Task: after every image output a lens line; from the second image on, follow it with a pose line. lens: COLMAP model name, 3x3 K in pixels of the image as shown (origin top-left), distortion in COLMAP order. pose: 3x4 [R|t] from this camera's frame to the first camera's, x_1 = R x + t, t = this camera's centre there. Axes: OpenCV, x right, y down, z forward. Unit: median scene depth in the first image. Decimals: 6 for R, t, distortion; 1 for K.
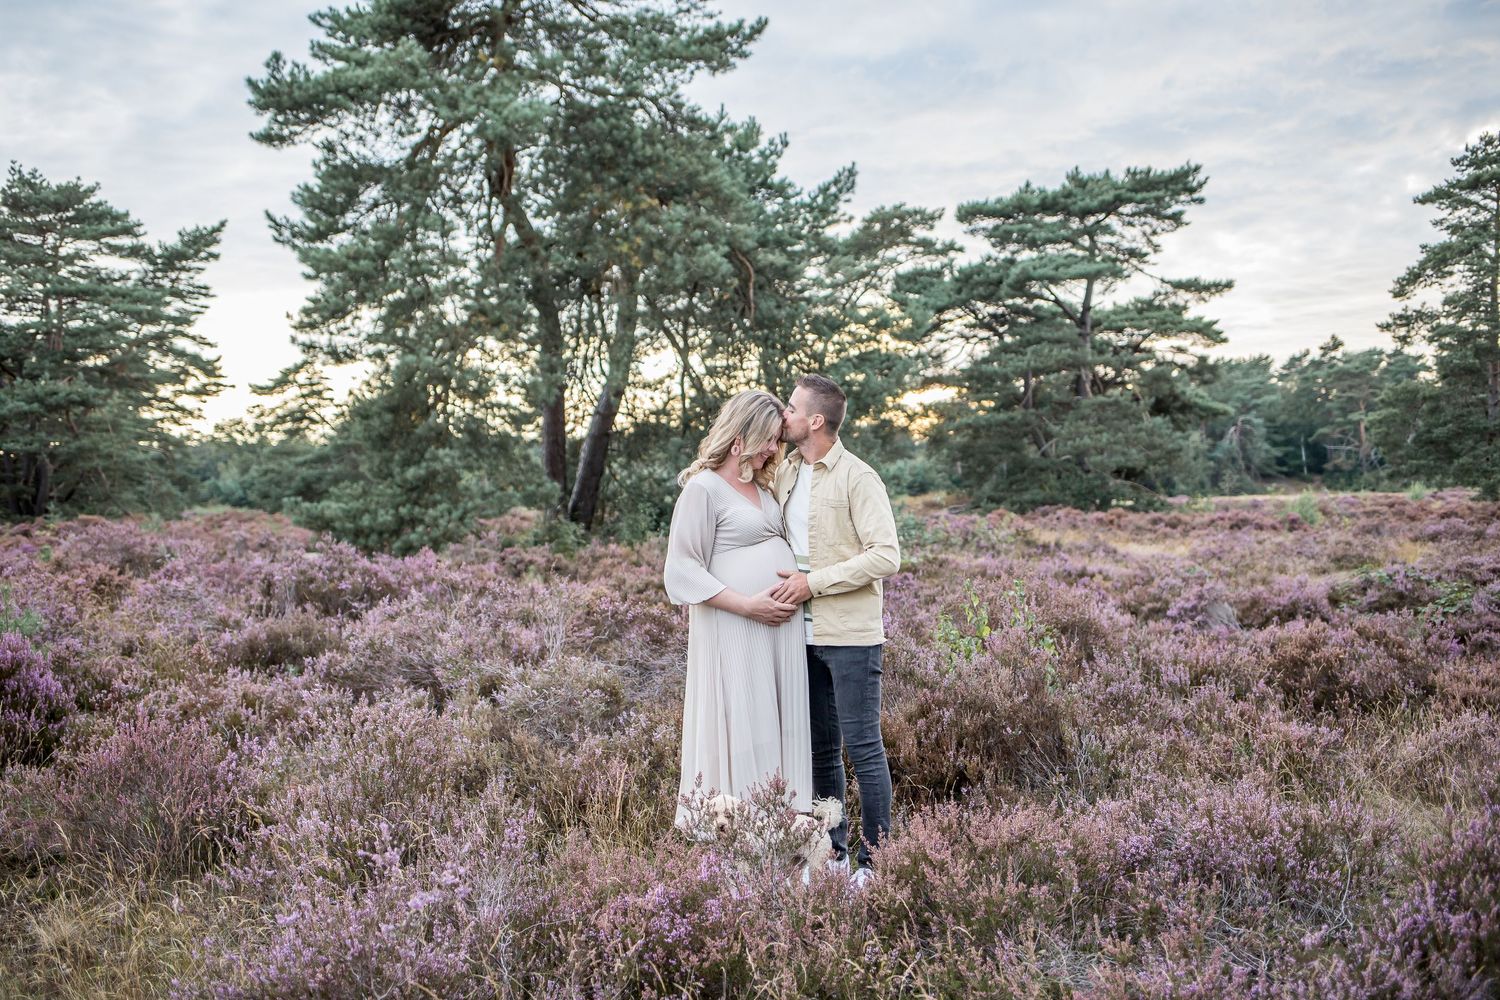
lens RADIAL K [[1497.0, 0, 779.5], [0, 1497.0, 507.1], [0, 0, 1]] dist [-0.020152, 0.000000]
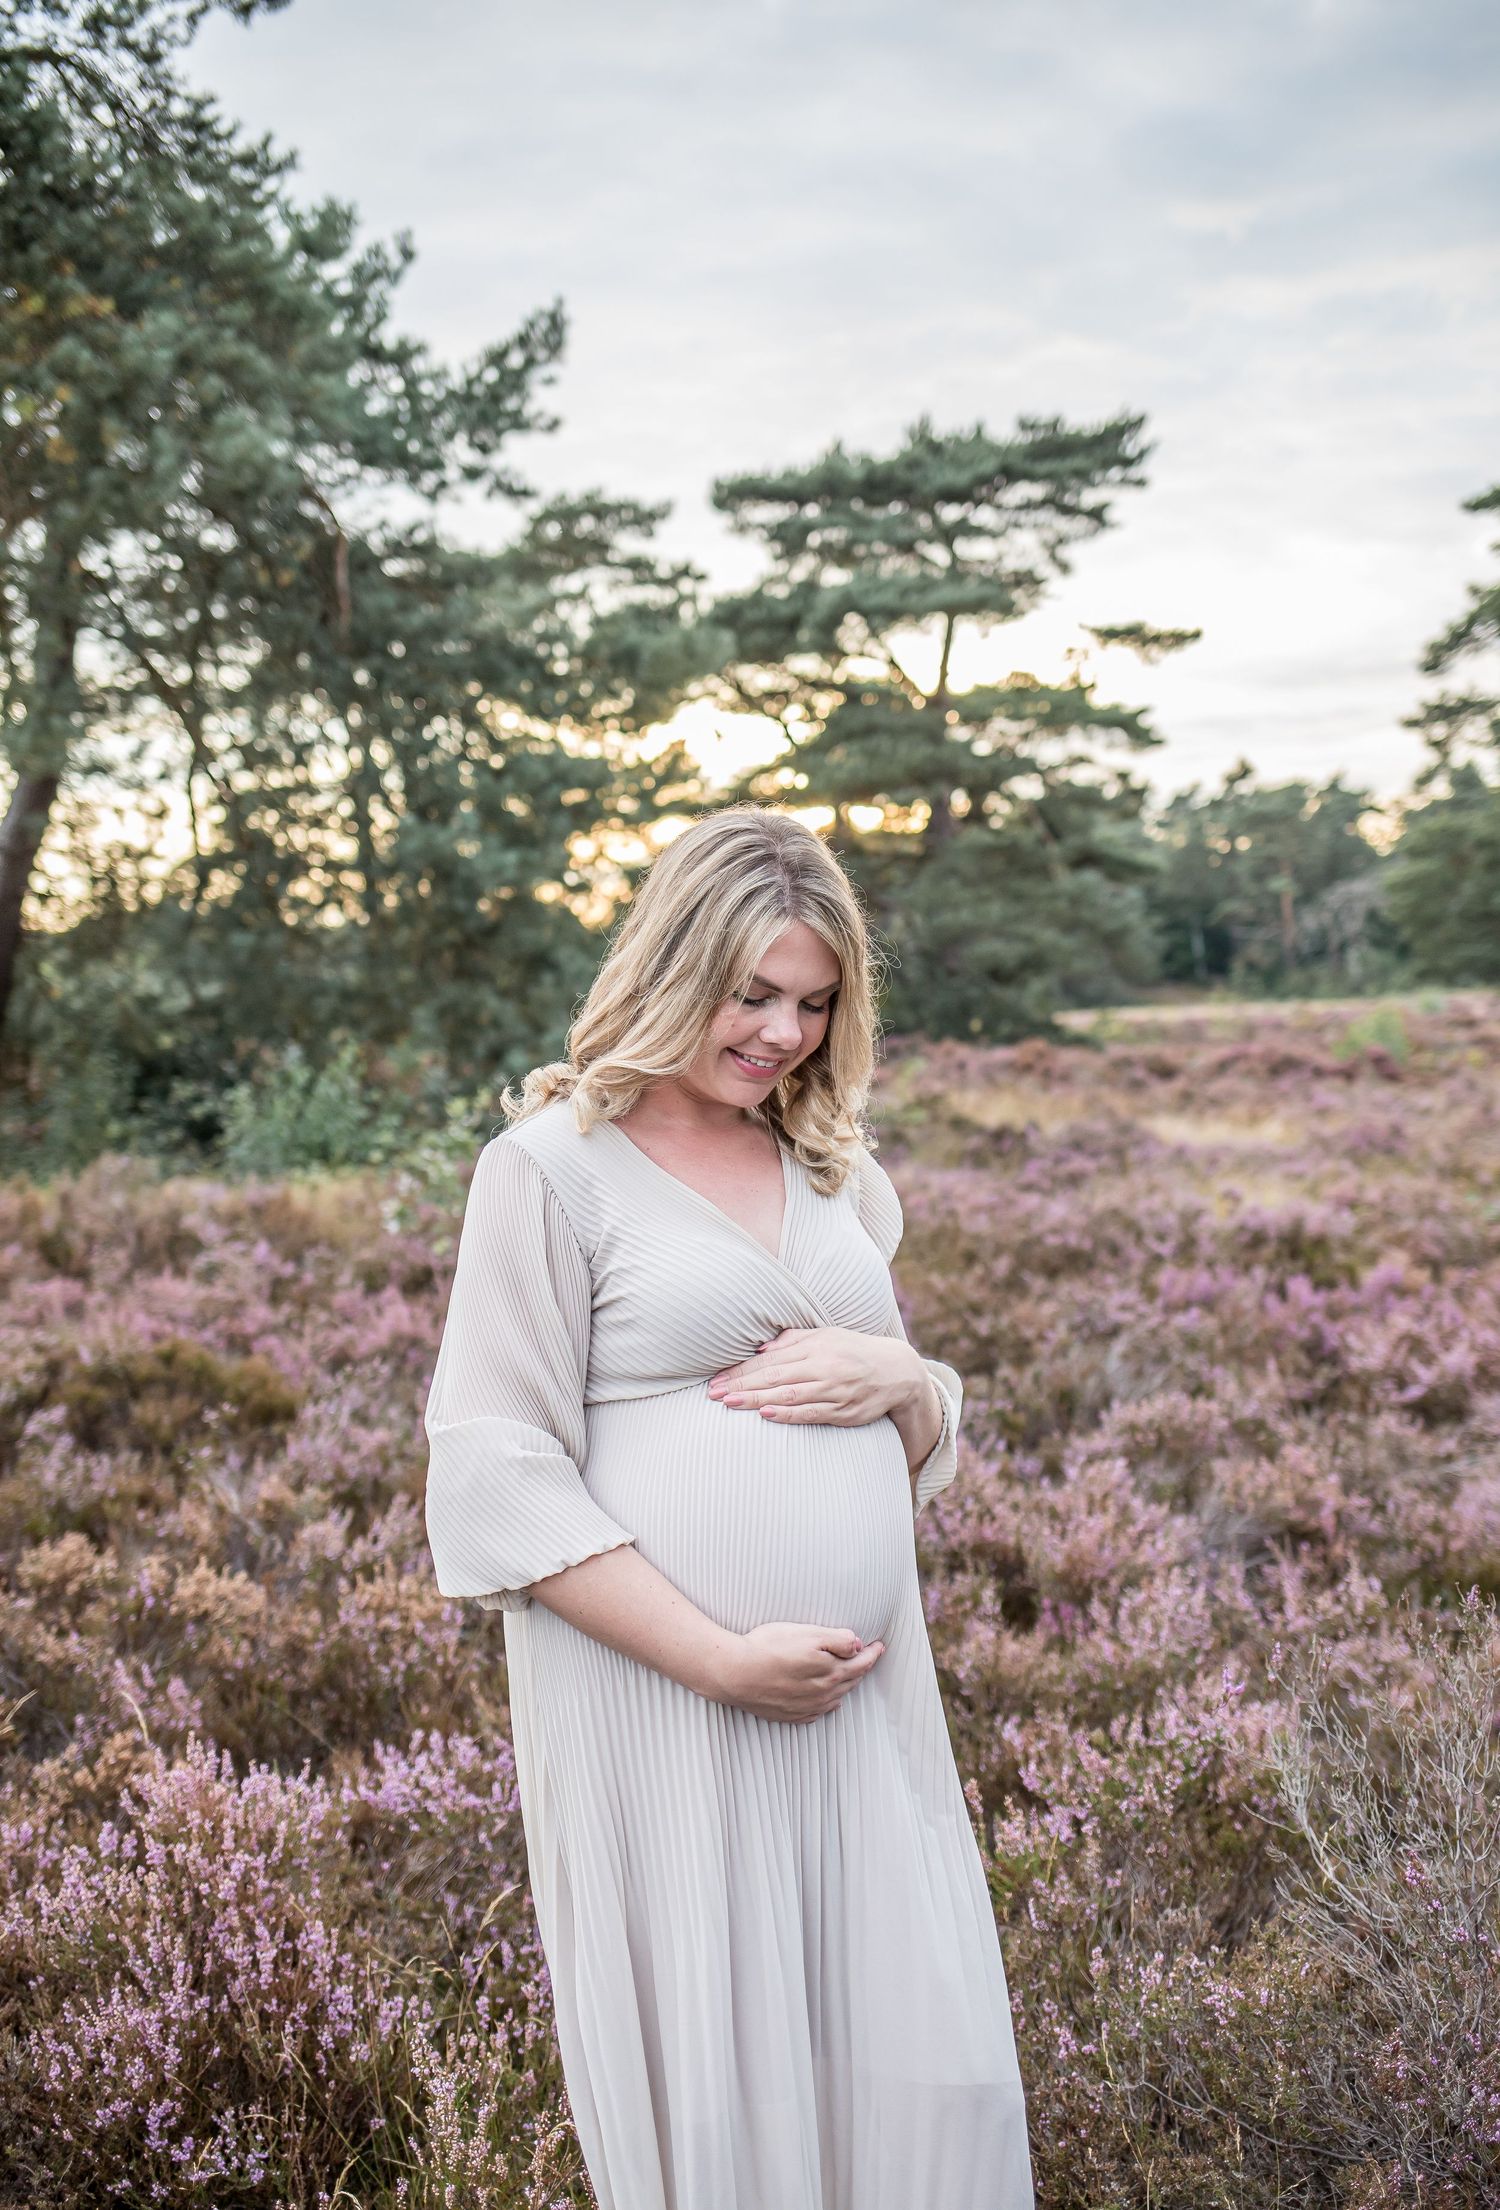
lens RADIAL K [[2334.6, 0, 767.1], [0, 2334.6, 1174.5], [0, 0, 1]] dist [-0.037222, 0.000000]
pose [[0.985254, -0.025999, 0.169113, -0.008556], [0.015971, 0.998047, 0.060390, -0.002736], [-0.170353, -0.056799, 0.983745, 0.154903]]
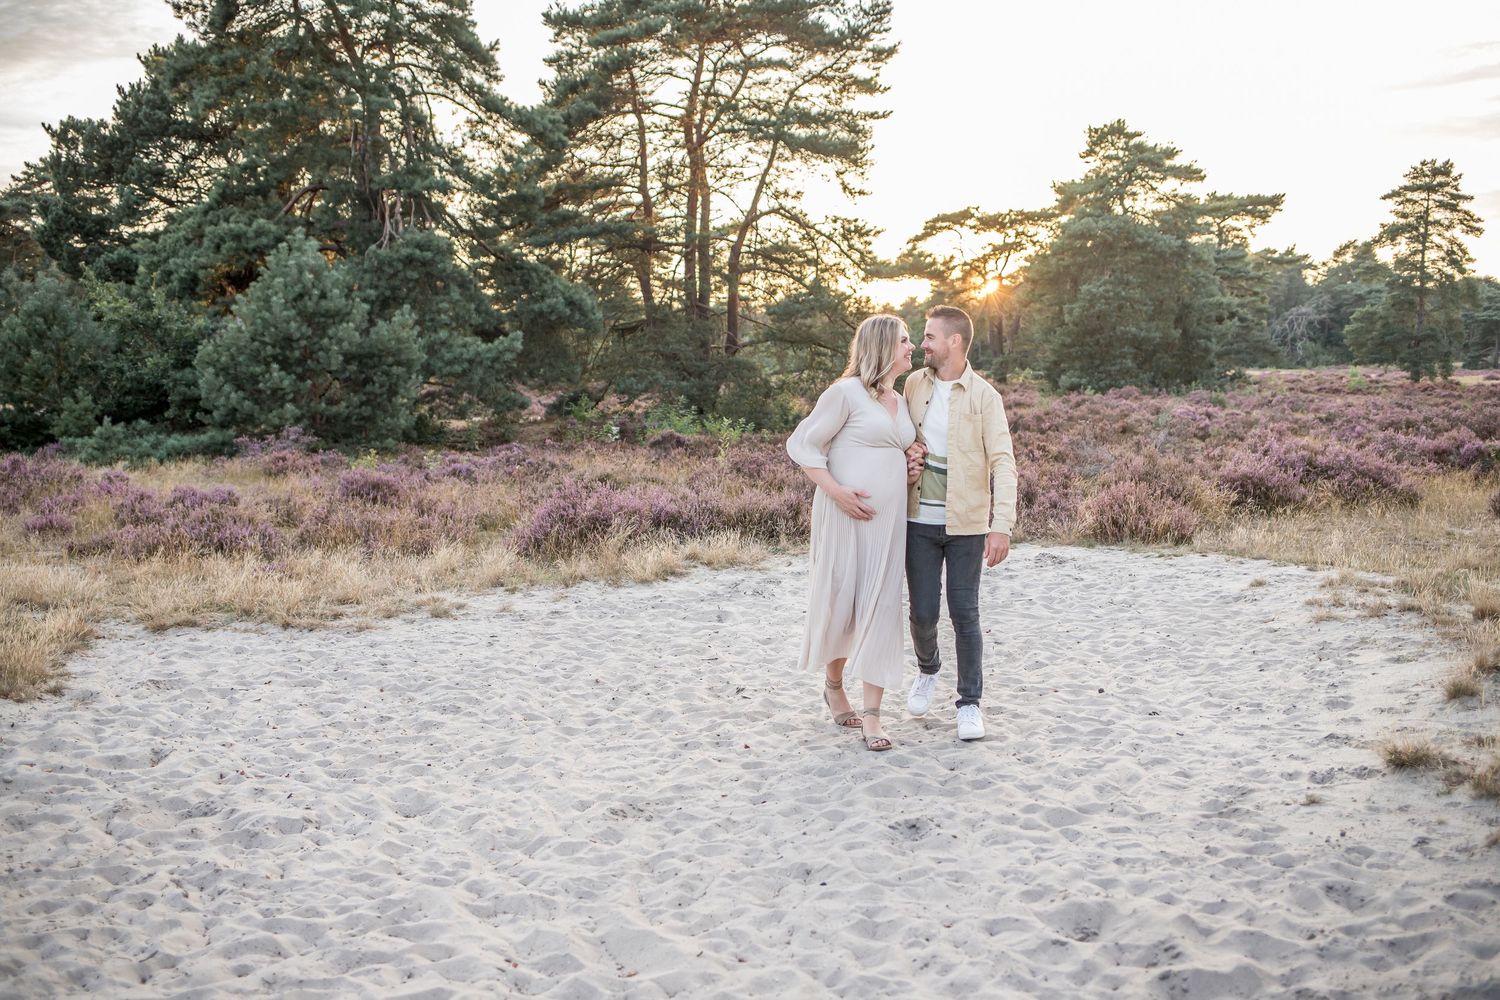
lens RADIAL K [[1497.0, 0, 762.0], [0, 1497.0, 503.2], [0, 0, 1]] dist [-0.020152, 0.000000]
pose [[0.995848, 0.000974, 0.091023, -0.490849], [-0.008718, 0.996366, 0.084723, -0.001593], [-0.090610, -0.085165, 0.992238, -0.734687]]
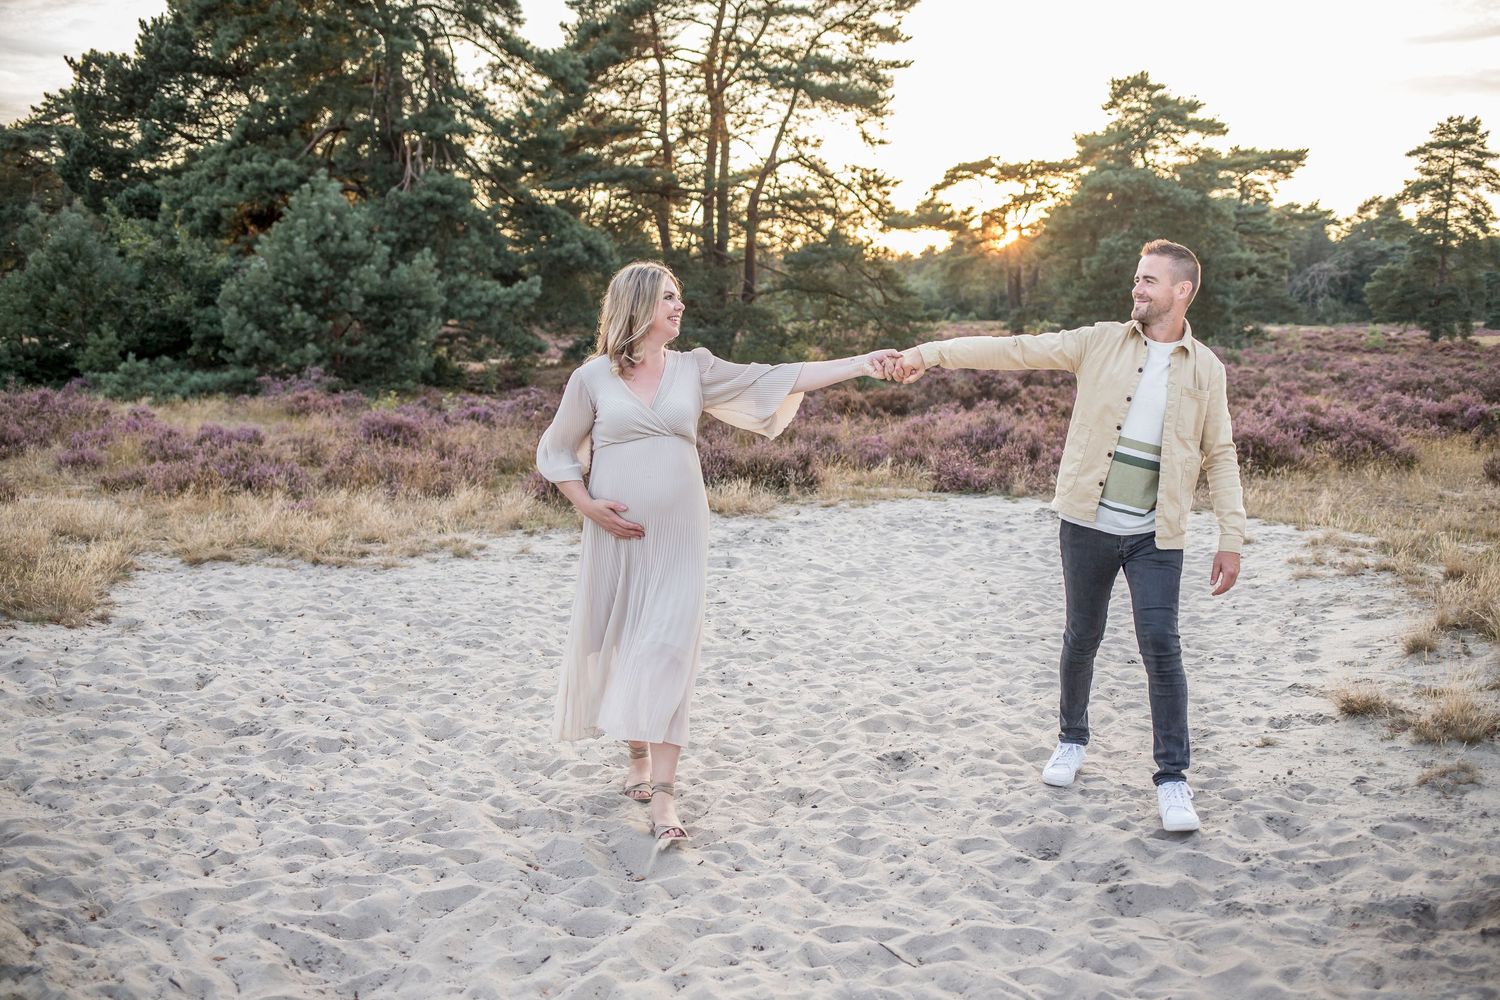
lens RADIAL K [[1497.0, 0, 763.8], [0, 1497.0, 508.2], [0, 0, 1]] dist [-0.020152, 0.000000]
pose [[0.996345, 0.018042, 0.083493, -0.490930], [-0.028352, 0.991877, 0.123999, -0.002667], [-0.080577, -0.125913, 0.988763, -0.740996]]
